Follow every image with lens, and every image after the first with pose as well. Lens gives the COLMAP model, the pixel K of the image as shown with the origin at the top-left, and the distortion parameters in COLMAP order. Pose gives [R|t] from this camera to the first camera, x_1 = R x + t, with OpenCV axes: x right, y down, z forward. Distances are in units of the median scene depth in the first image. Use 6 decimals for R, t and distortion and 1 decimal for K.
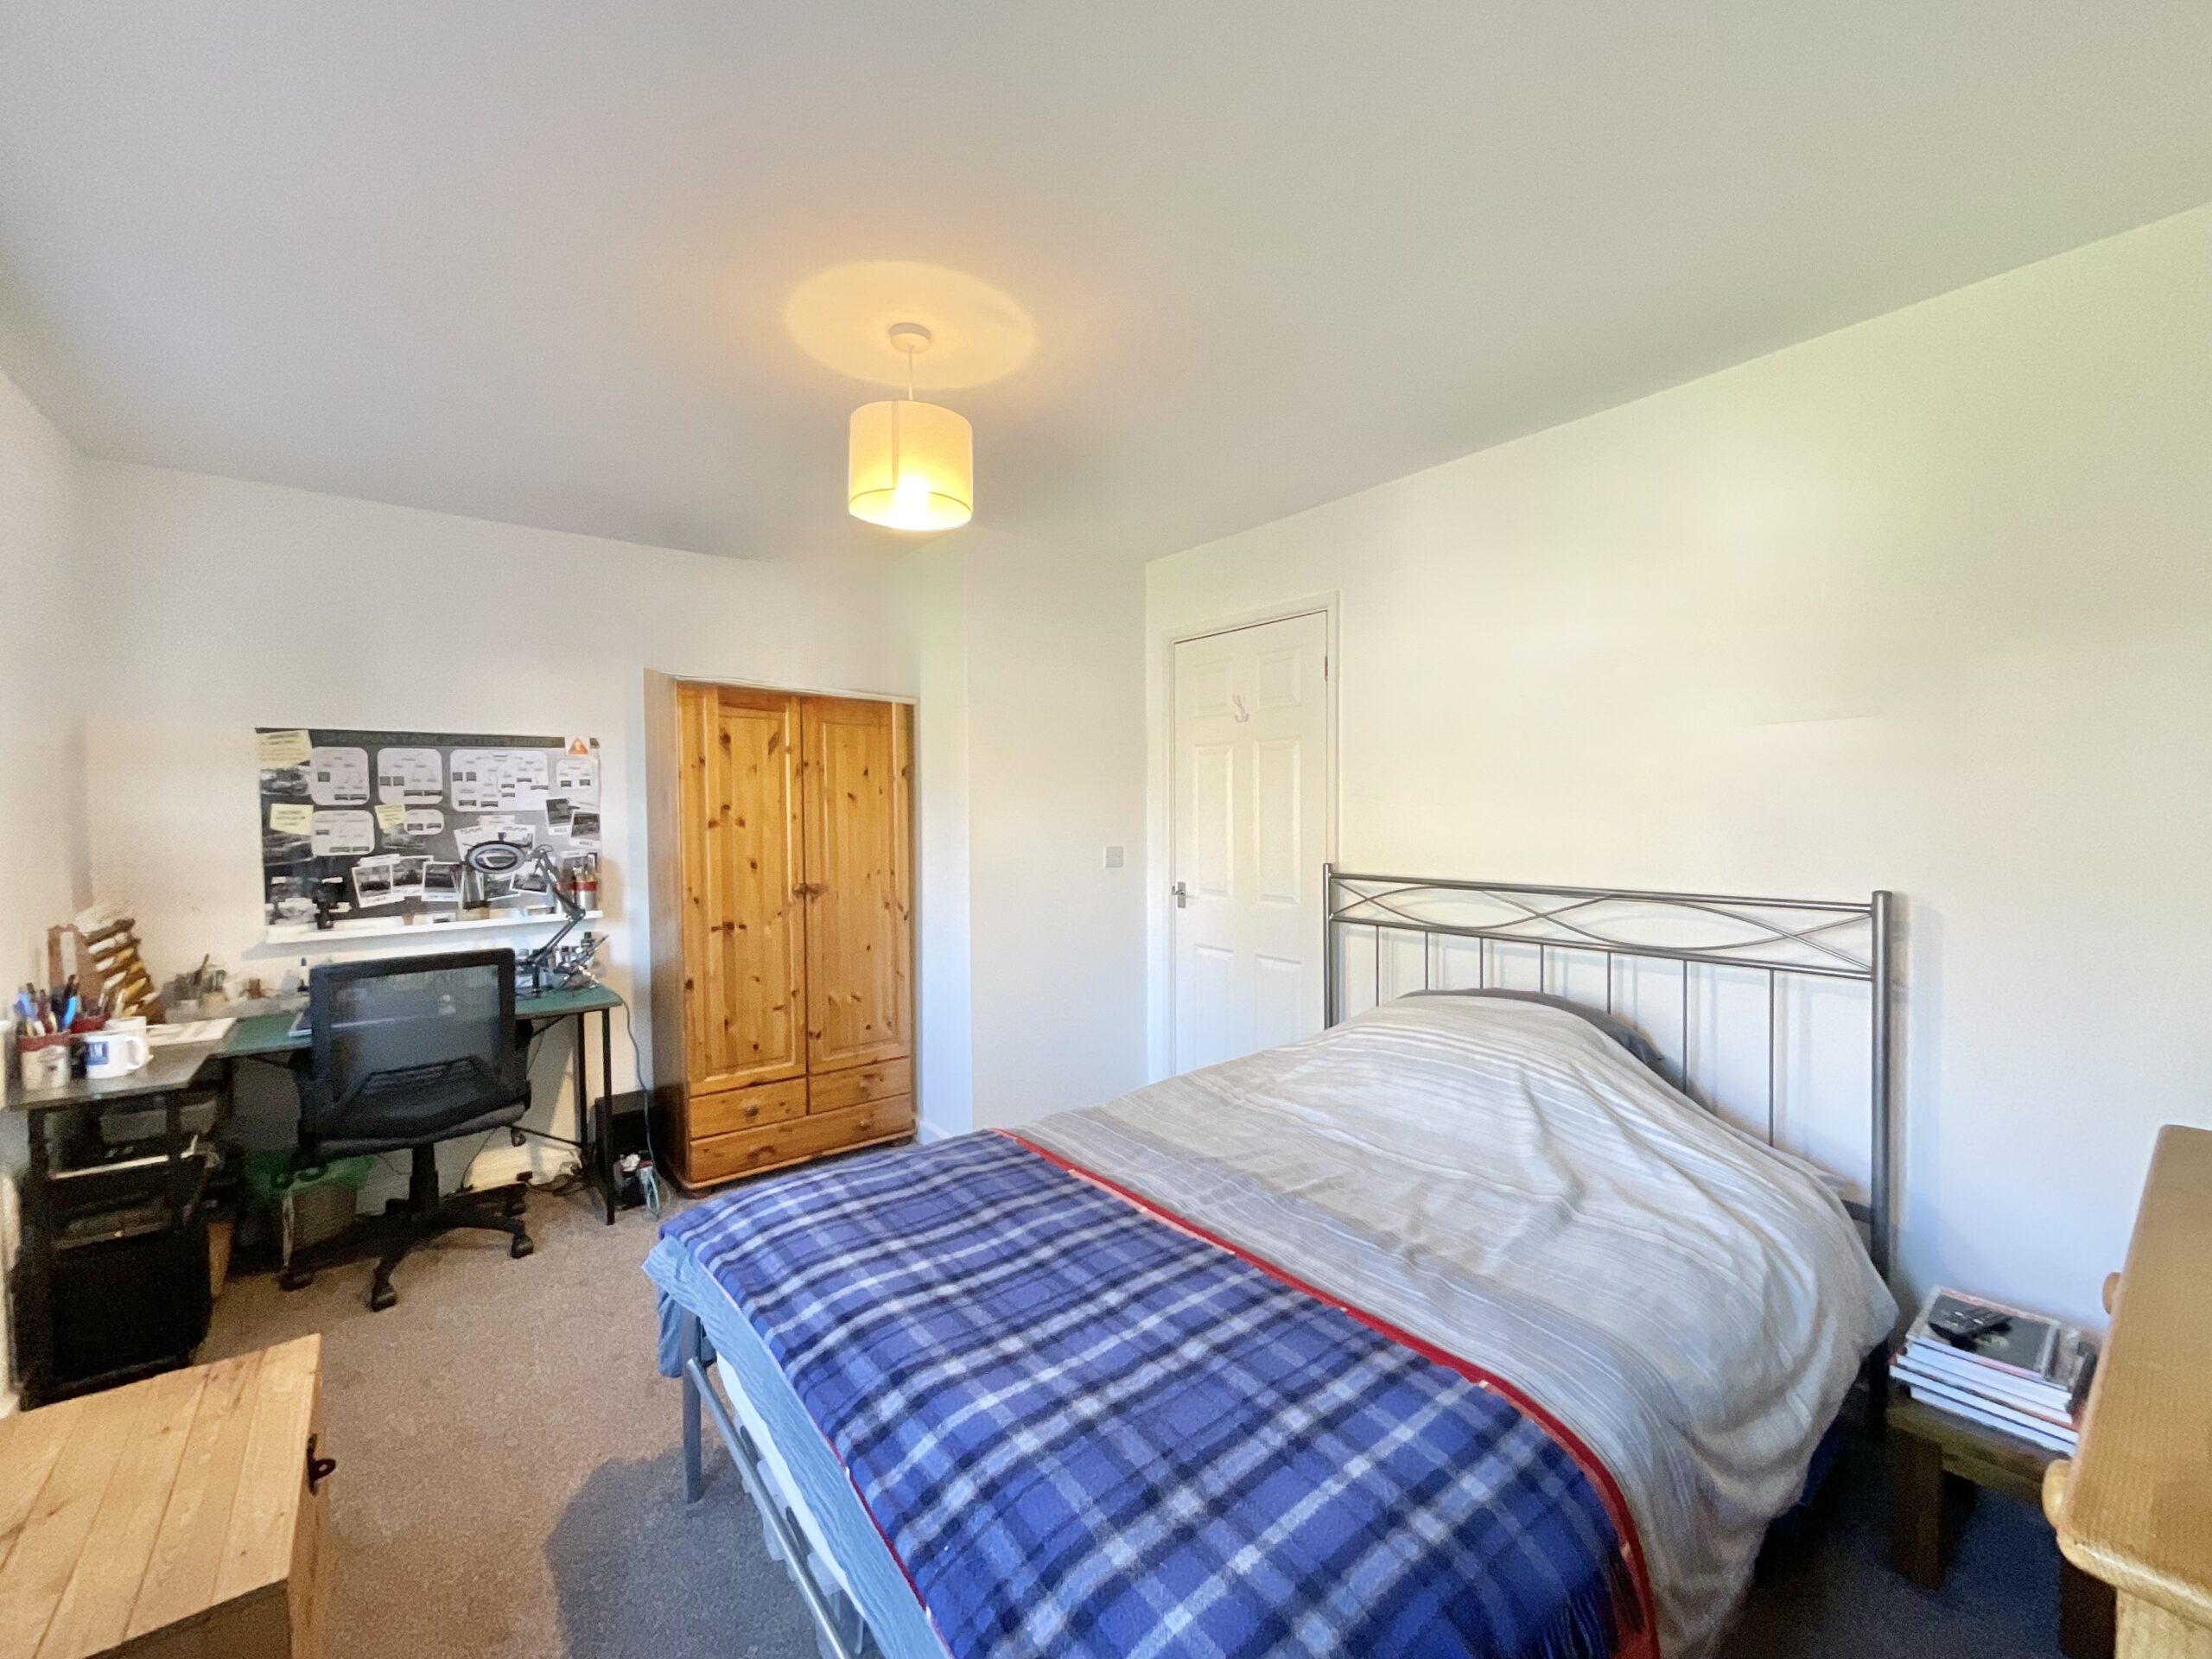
lens RADIAL K [[901.6, 0, 1103.7], [0, 901.6, 834.6], [0, 0, 1]] dist [-0.007609, 0.002833]
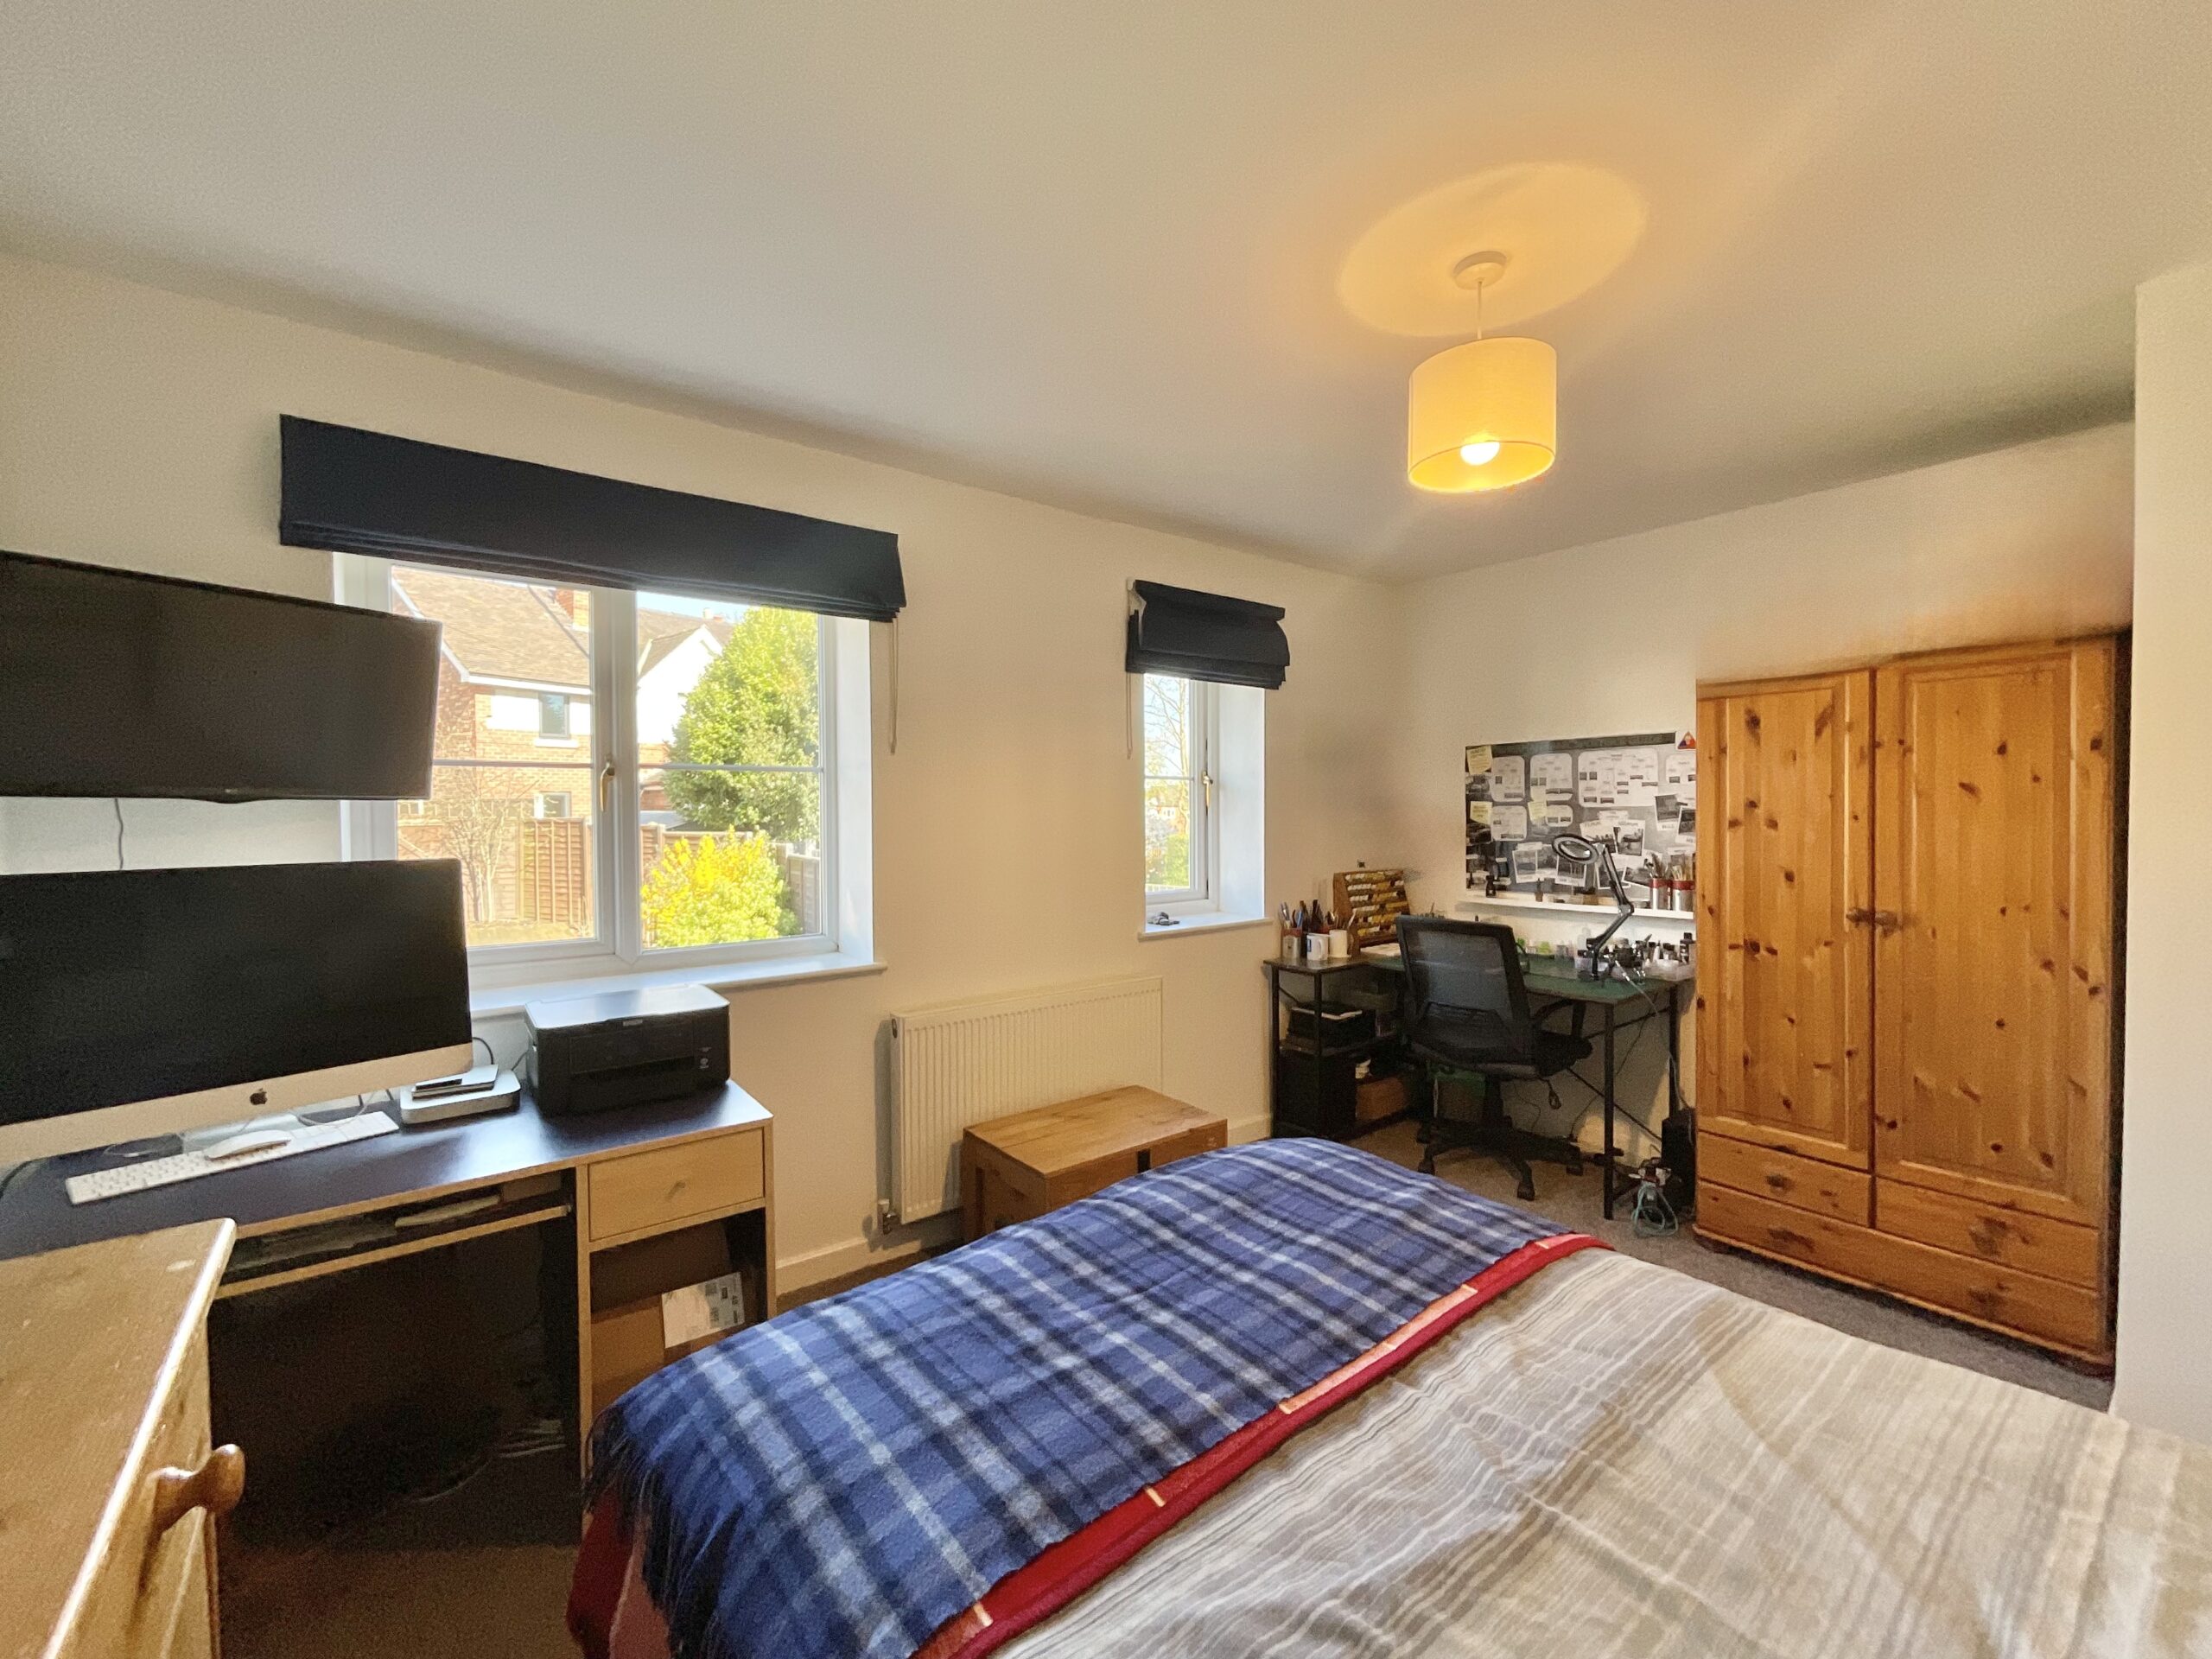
lens RADIAL K [[901.6, 0, 1102.6], [0, 901.6, 820.6], [0, 0, 1]] dist [-0.007609, 0.002833]
pose [[-0.008642, 0.020650, -0.999749, 0.439193], [-0.025014, 0.999469, 0.020860, -0.018115], [0.999650, 0.025188, -0.008121, 0.420876]]
